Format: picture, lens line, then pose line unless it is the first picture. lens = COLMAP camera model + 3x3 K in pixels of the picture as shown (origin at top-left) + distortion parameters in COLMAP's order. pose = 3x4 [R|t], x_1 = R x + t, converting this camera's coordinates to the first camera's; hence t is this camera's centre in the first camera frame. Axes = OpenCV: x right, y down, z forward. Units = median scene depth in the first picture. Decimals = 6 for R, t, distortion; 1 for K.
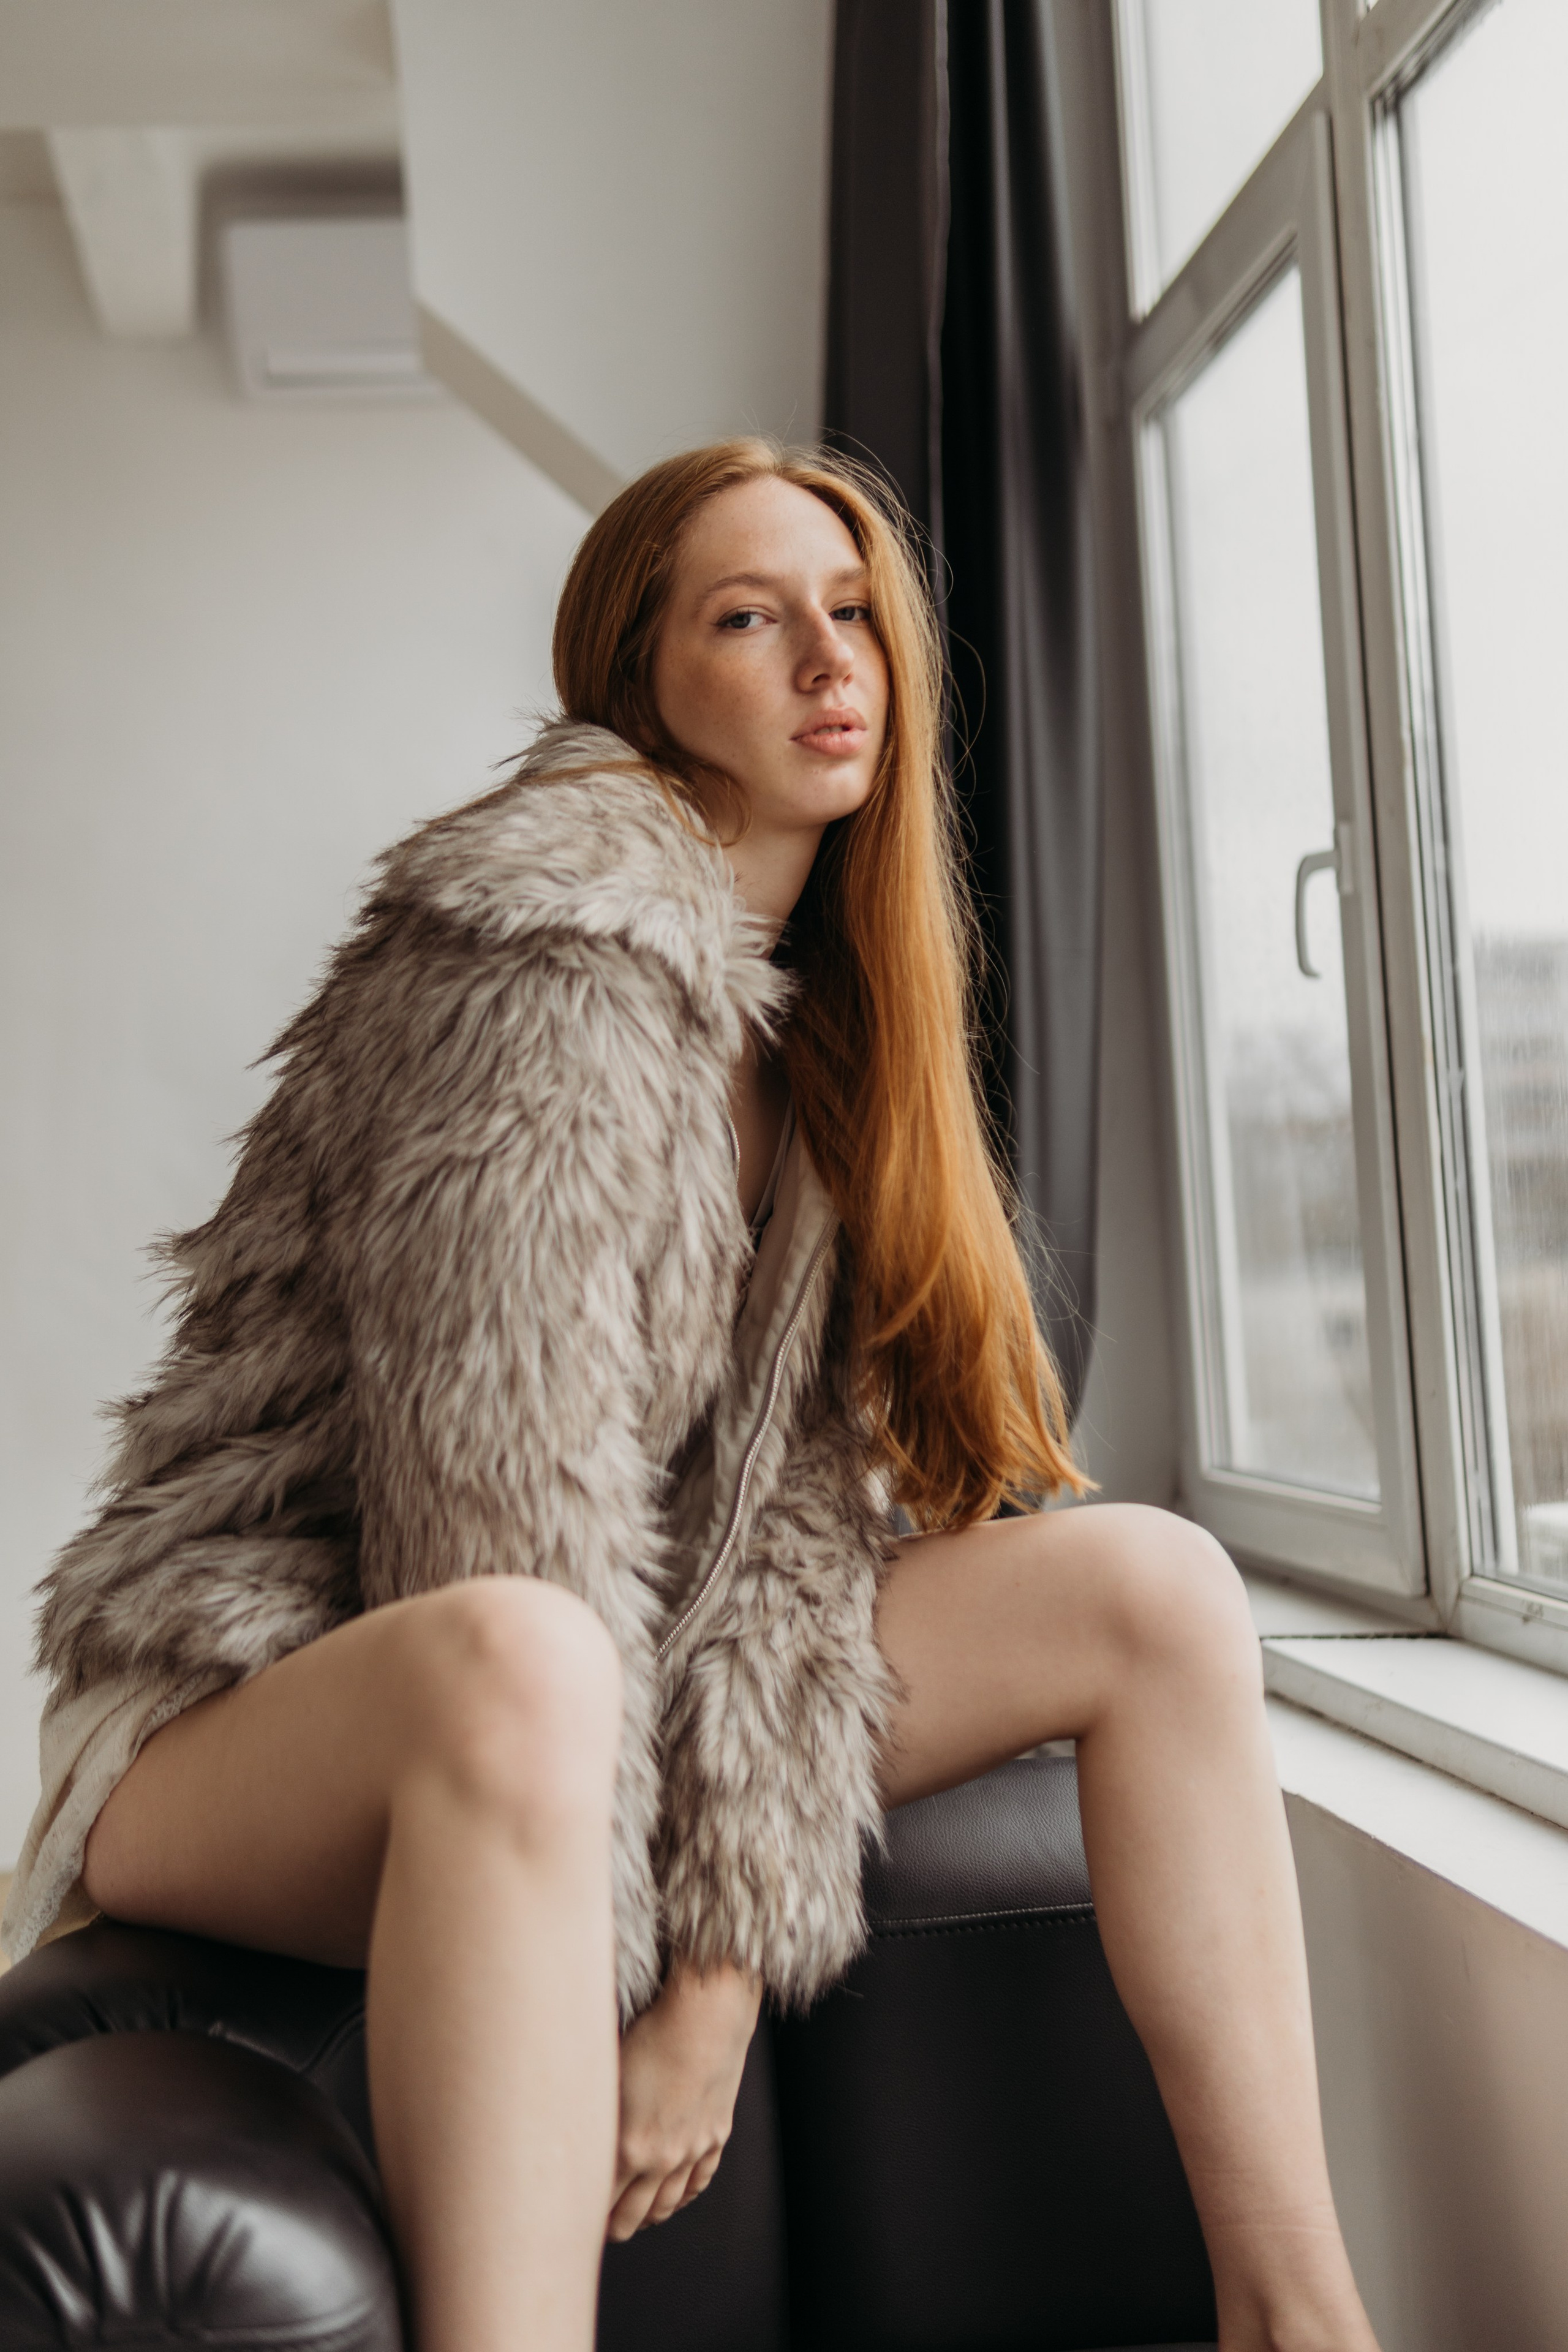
lens RADIAL K [[2956.2, 0, 586.8], [0, 2956.2, 1174.4], [0, 0, 1]] dist [-0.037494, 0.031421]
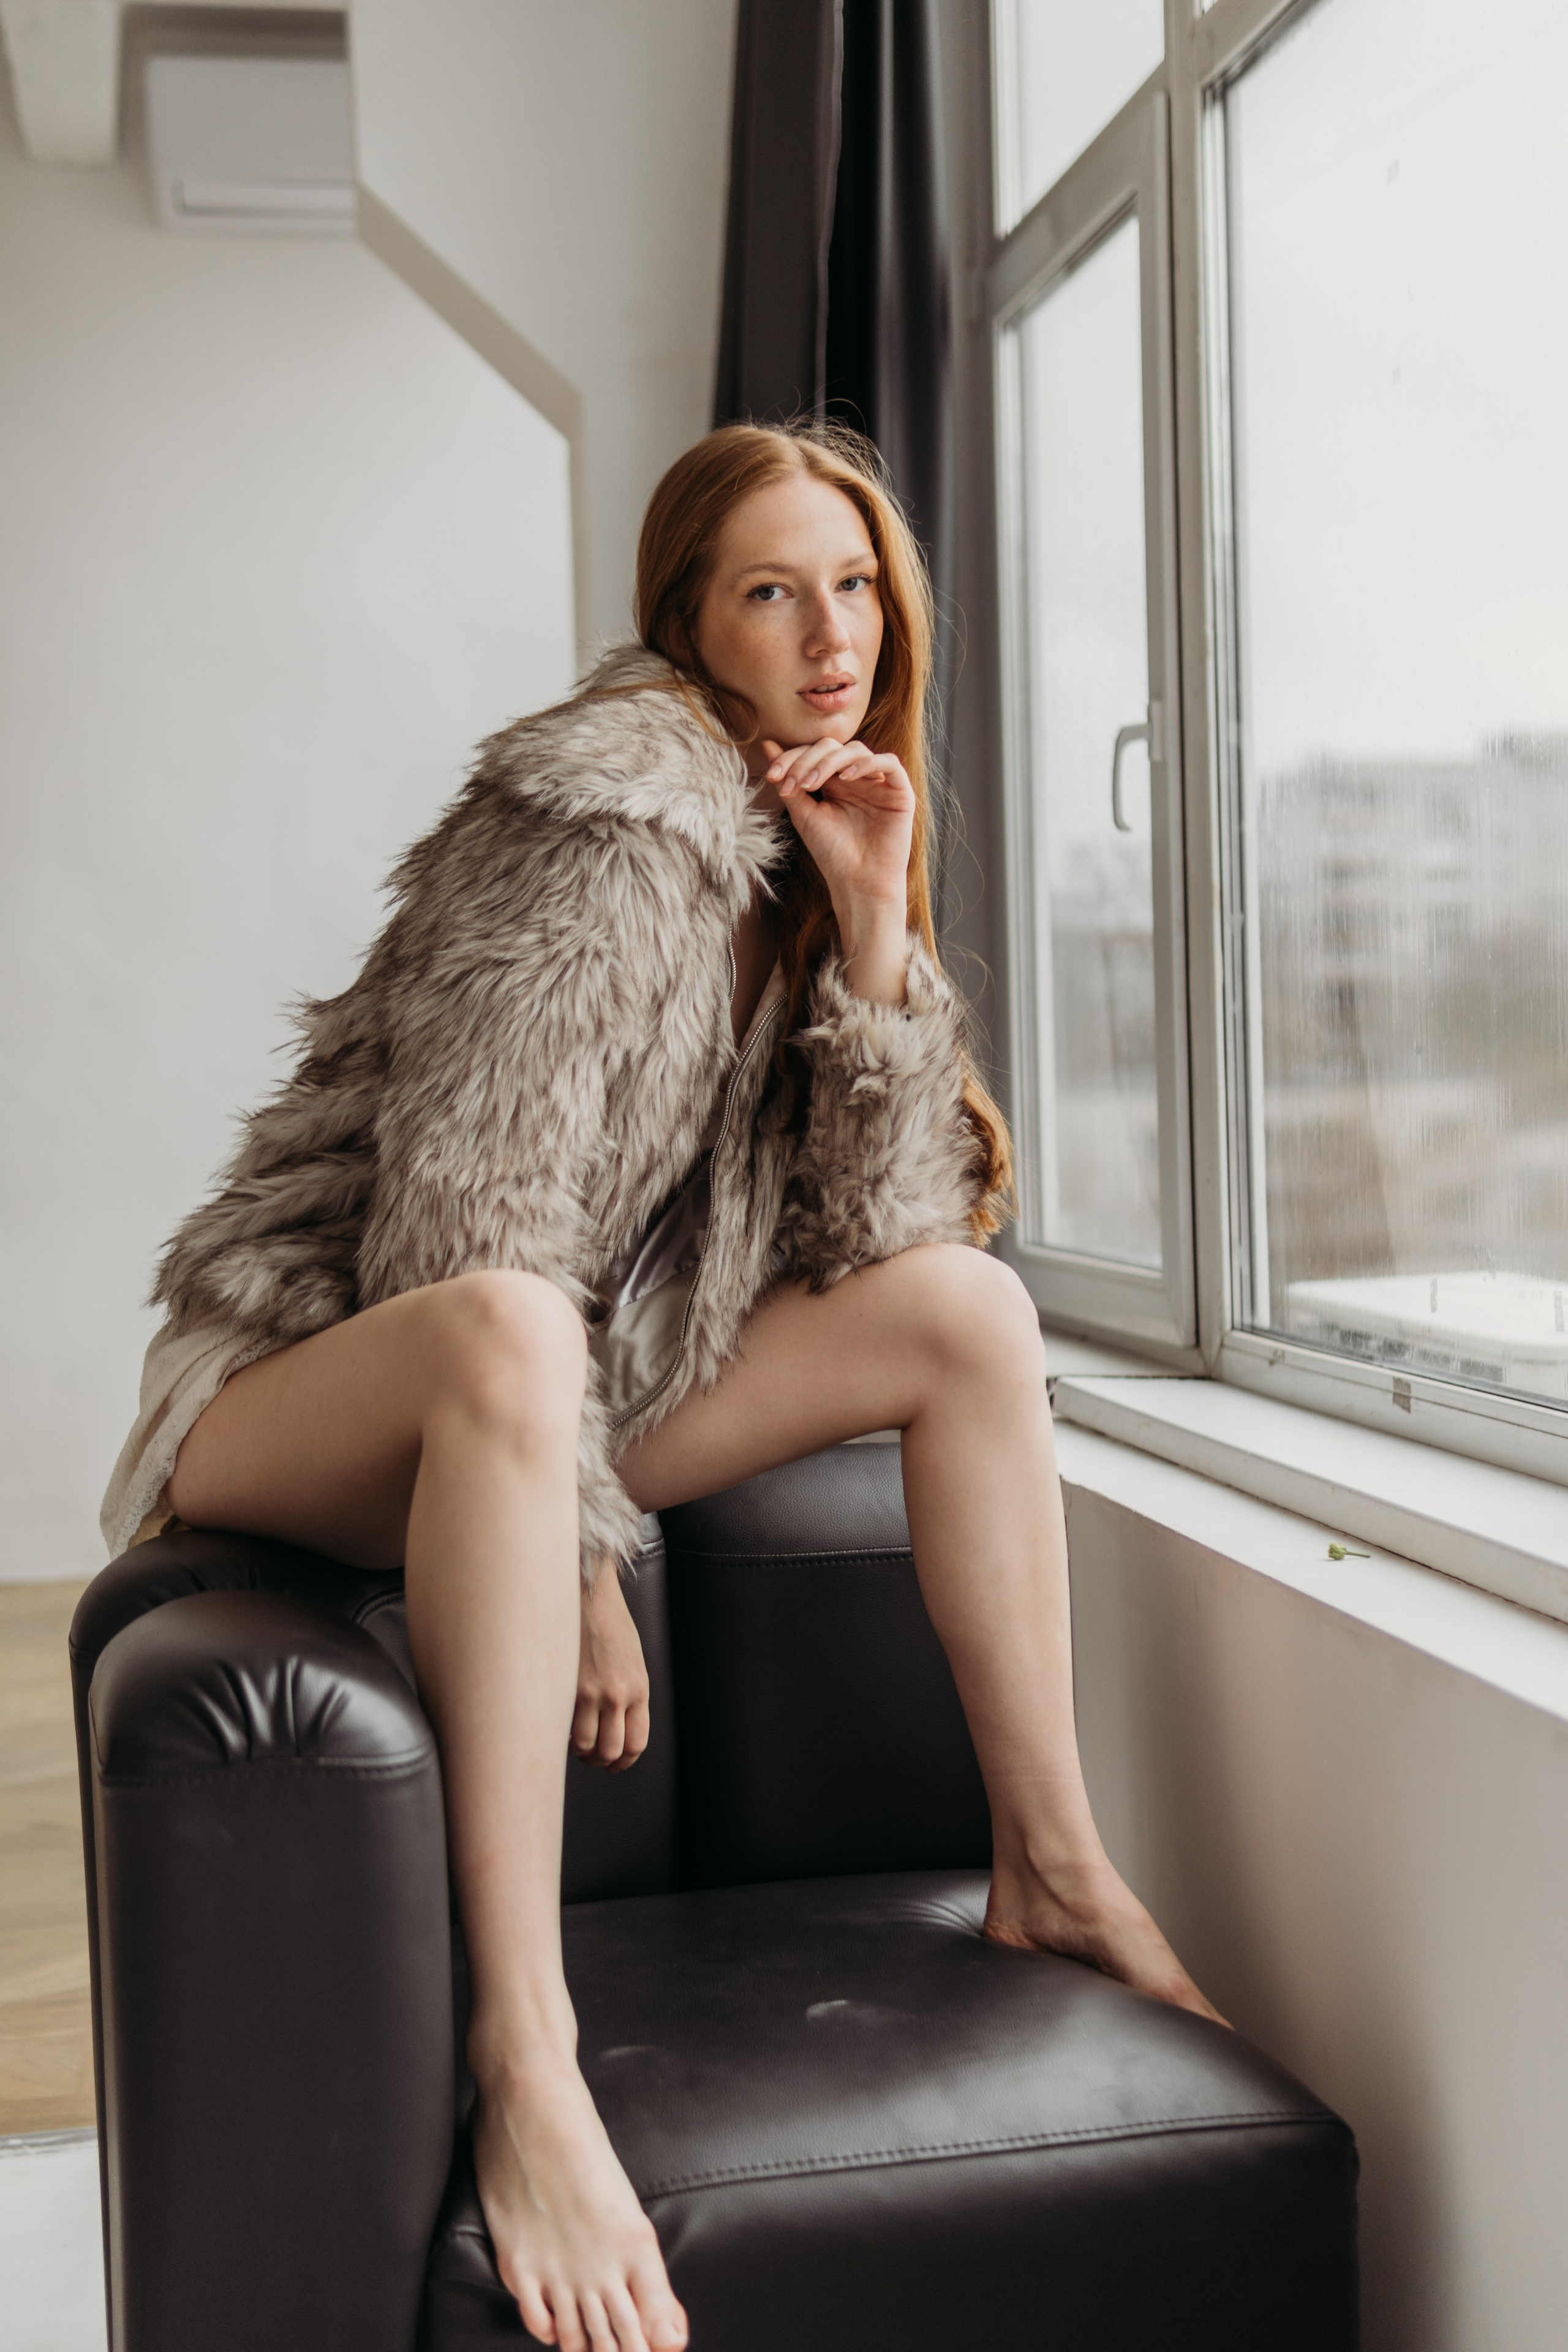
lens RADIAL K [[2929.6, 0, 784.0], [0, 2929.6, 1176.0], [0, 0, 1]] dist [-0.394360, 0.780140]
pose [[0.991948, 0.029864, 0.123073, -0.030963], [-0.038271, 0.997051, 0.066515, 0.000363], [-0.120724, -0.070690, 0.990166, -0.153960]]
